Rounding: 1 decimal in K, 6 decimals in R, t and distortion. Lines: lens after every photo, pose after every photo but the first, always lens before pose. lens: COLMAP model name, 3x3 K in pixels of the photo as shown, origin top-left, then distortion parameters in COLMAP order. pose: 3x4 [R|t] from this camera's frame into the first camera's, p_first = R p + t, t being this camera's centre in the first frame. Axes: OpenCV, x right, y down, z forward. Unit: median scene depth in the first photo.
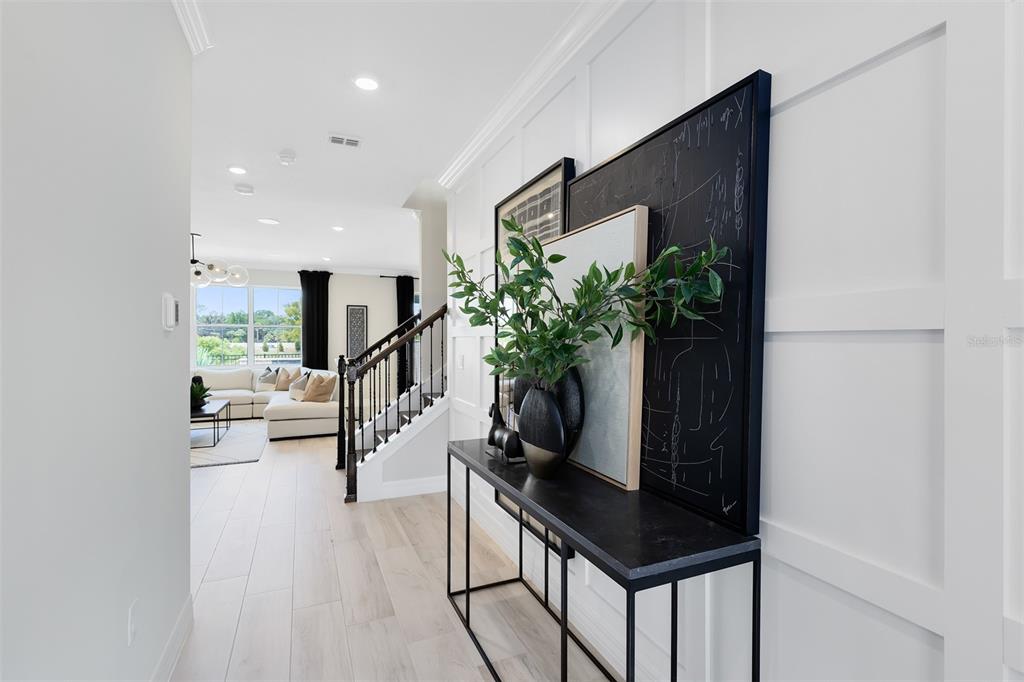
lens RADIAL K [[484.8, 0, 511.2], [0, 484.8, 340.8], [0, 0, 1]] dist [0.005012, -0.000244]
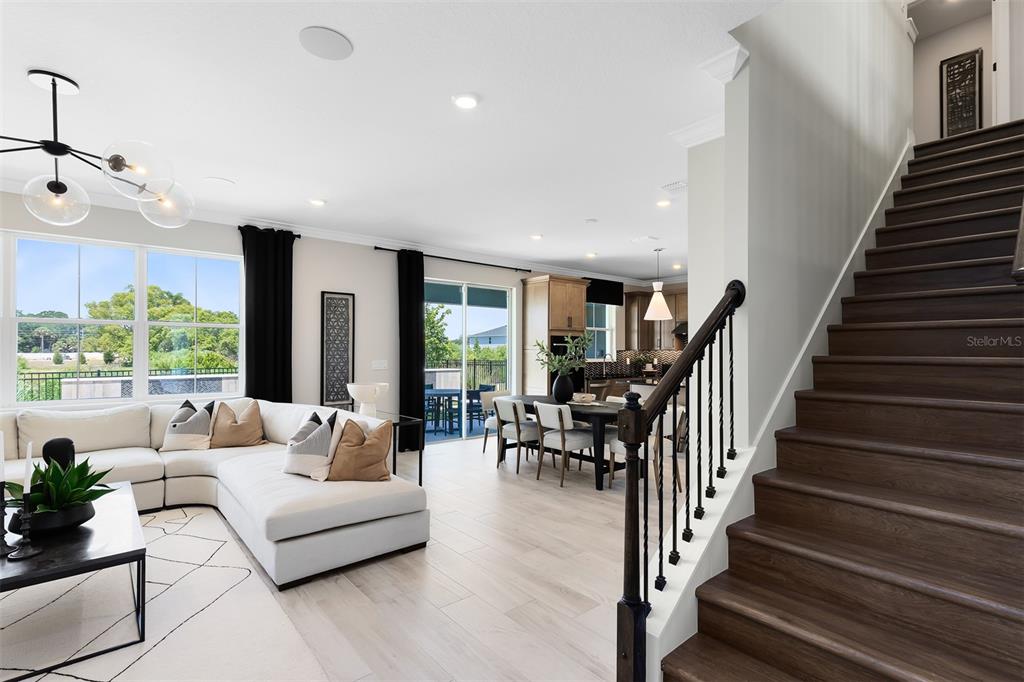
lens RADIAL K [[484.8, 0, 516.1], [0, 484.8, 344.8], [0, 0, 1]] dist [0.005012, -0.000244]
pose [[0.956937, 0.002881, 0.290283, -0.281599], [0.000234, 0.999943, -0.010696, -0.000708], [-0.290297, 0.010303, 0.956881, 0.355266]]
